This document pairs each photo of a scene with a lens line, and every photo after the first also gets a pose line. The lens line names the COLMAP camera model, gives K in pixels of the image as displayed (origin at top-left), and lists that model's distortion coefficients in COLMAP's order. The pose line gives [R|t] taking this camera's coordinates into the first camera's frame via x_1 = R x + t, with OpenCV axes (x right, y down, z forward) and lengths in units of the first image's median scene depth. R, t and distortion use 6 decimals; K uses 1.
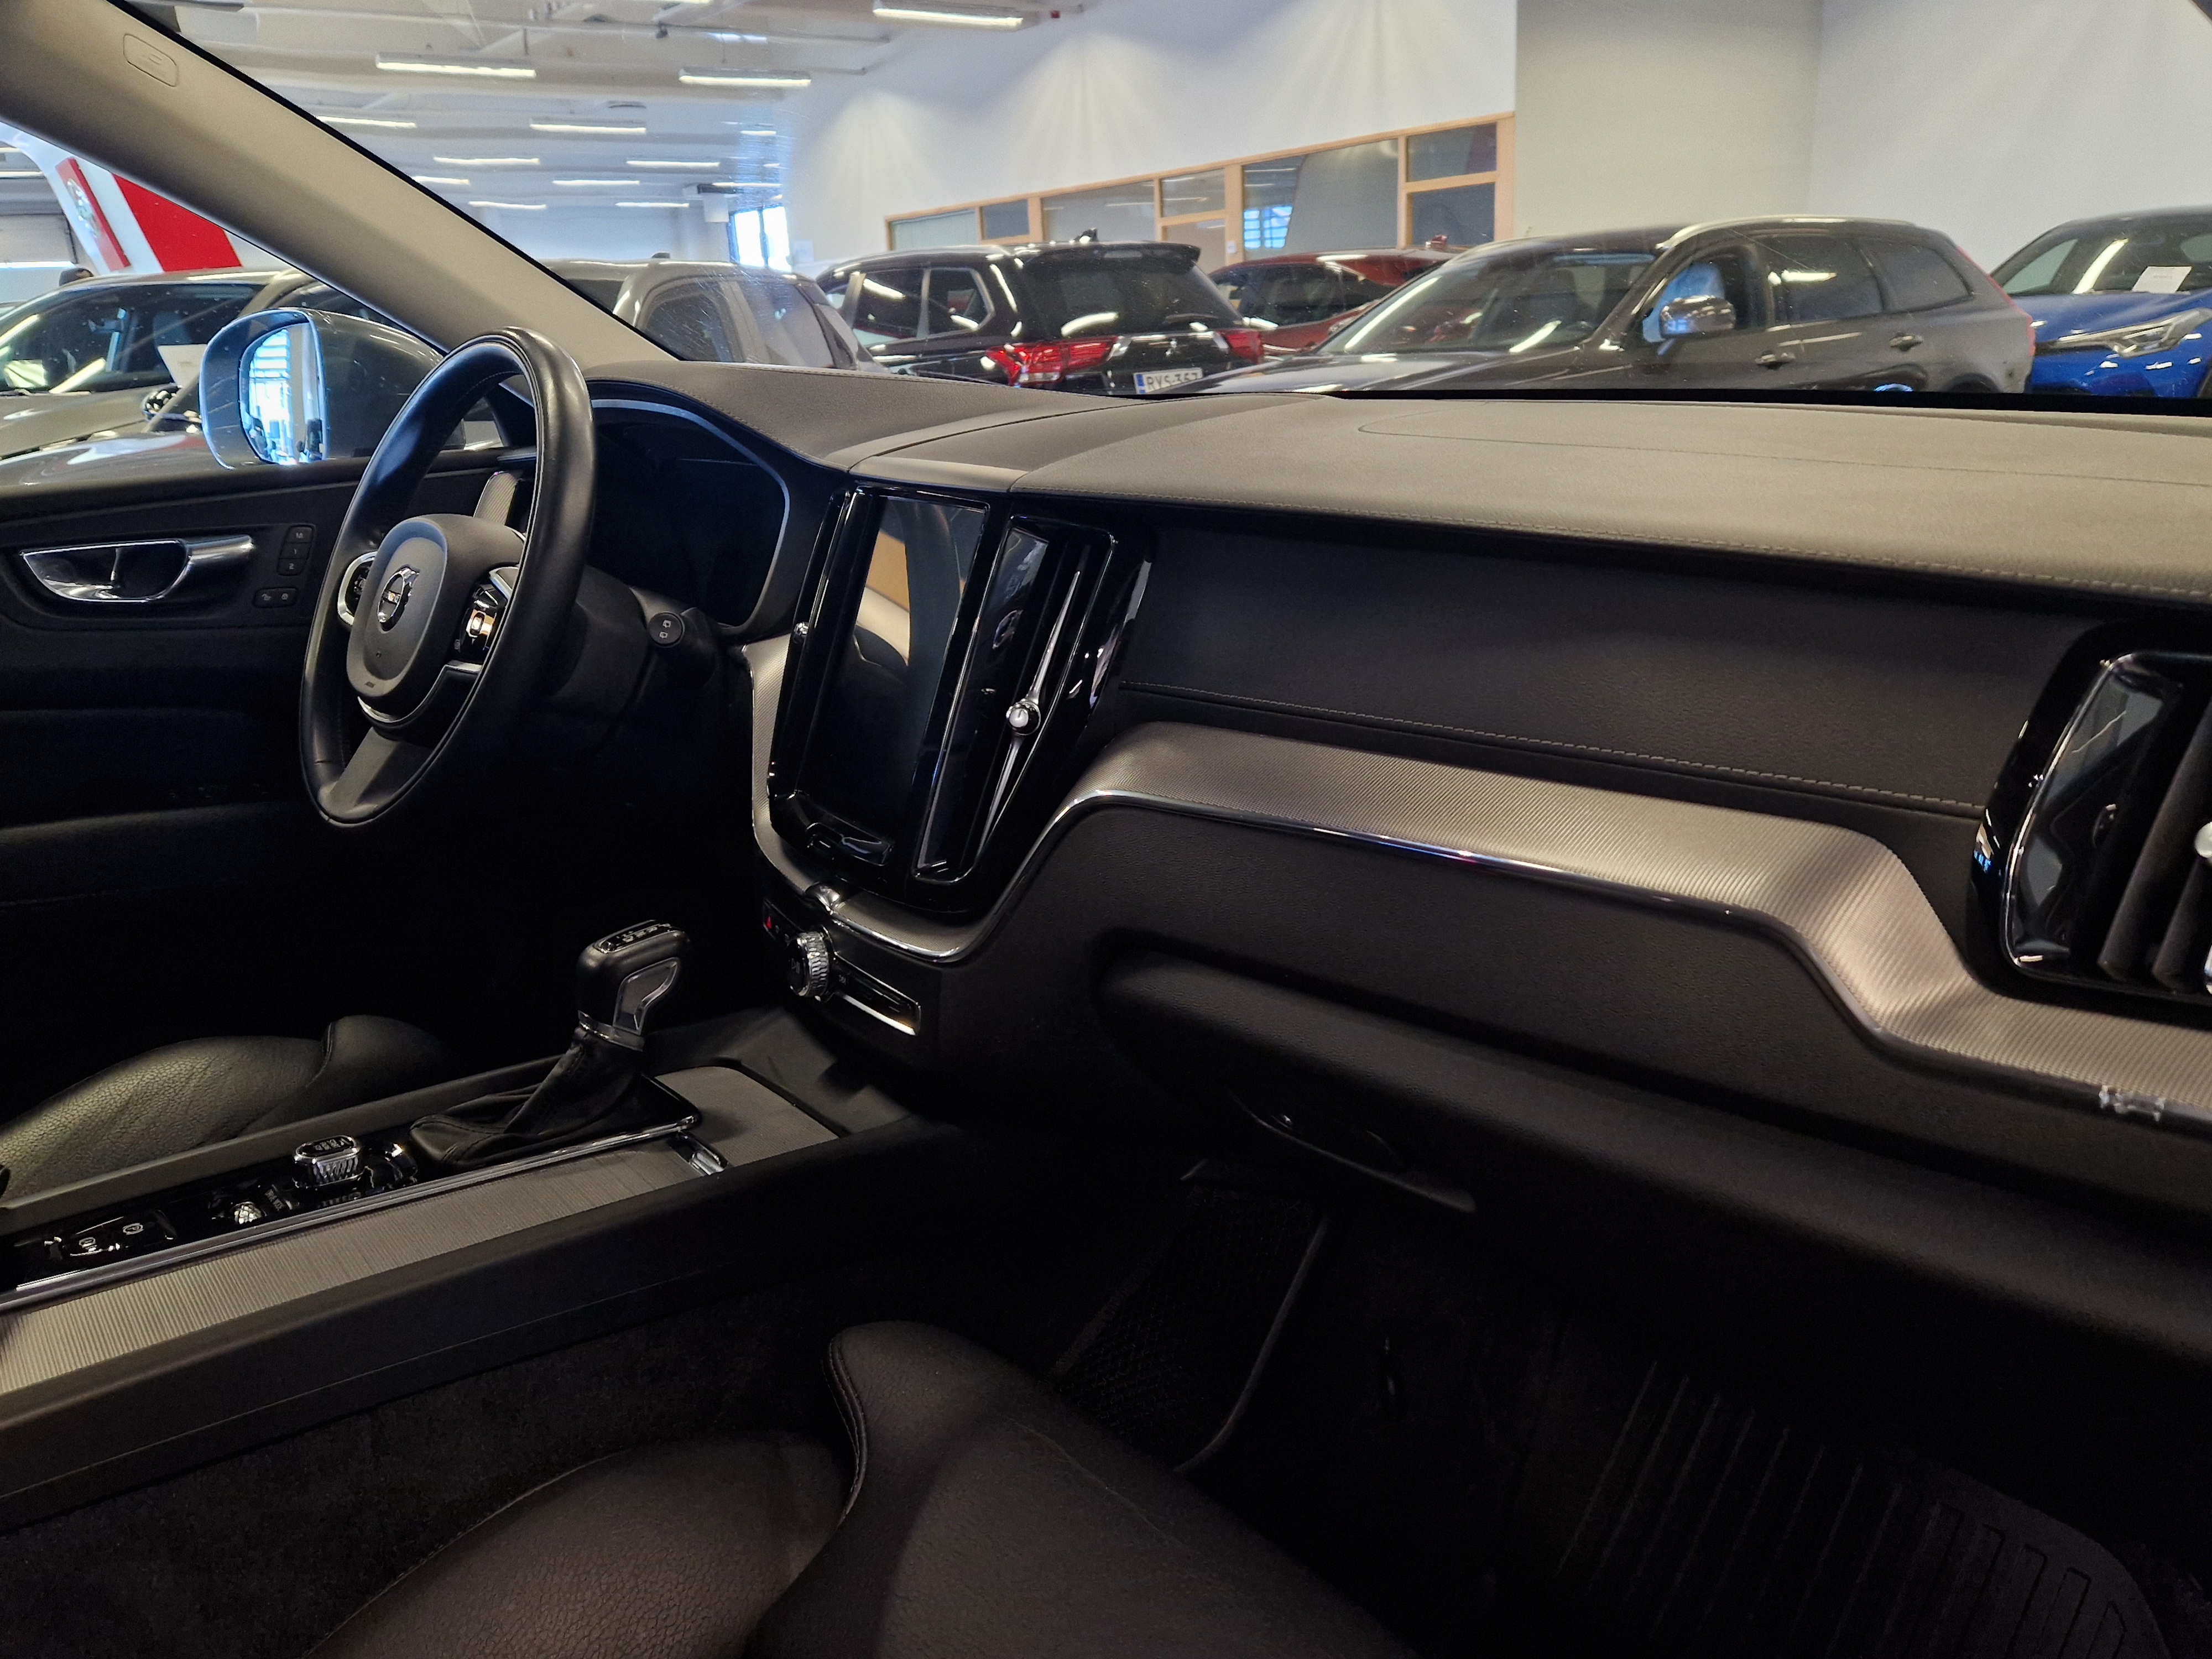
lens RADIAL K [[1682.2, 0, 1073.9], [0, 1682.2, 836.1], [0, 0, 1]] dist [0.079803, -0.076478]
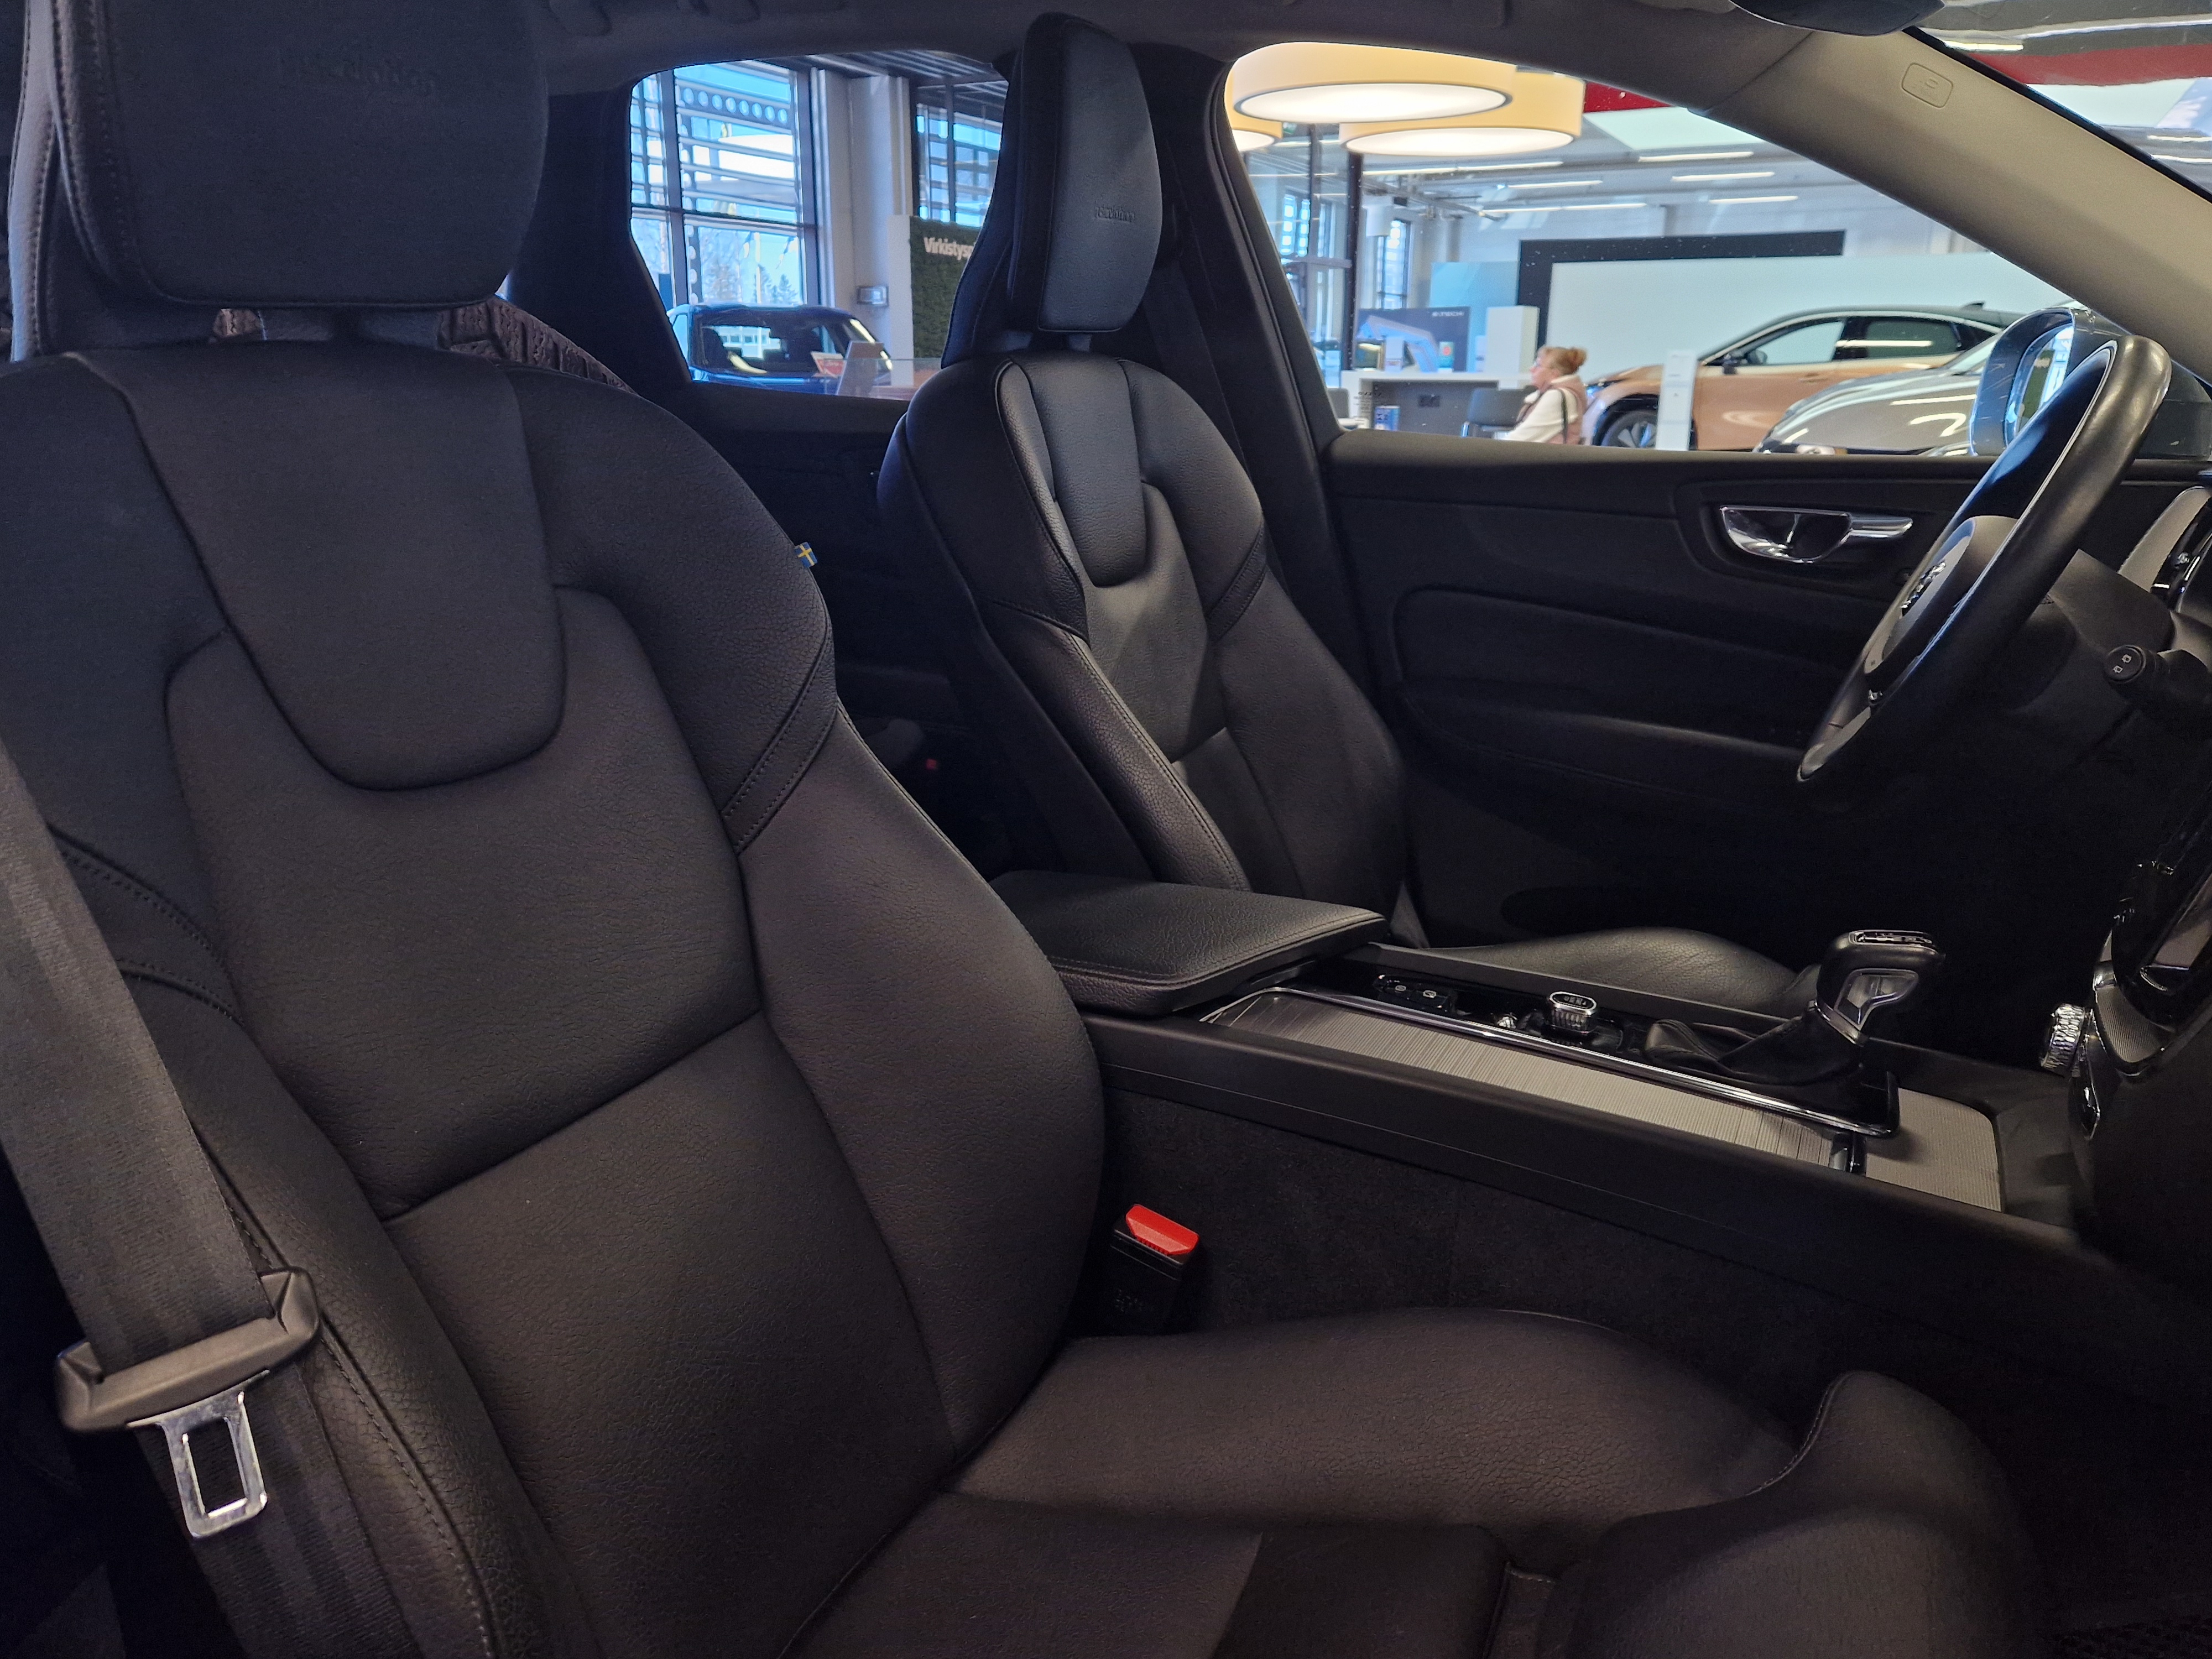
lens RADIAL K [[1682.2, 0, 1073.9], [0, 1682.2, 836.1], [0, 0, 1]] dist [0.079803, -0.076478]
pose [[0.428028, 0.295126, -0.854220, 0.379538], [-0.285912, 0.940853, 0.181793, -0.043320], [0.857348, 0.166420, 0.487092, 0.067855]]
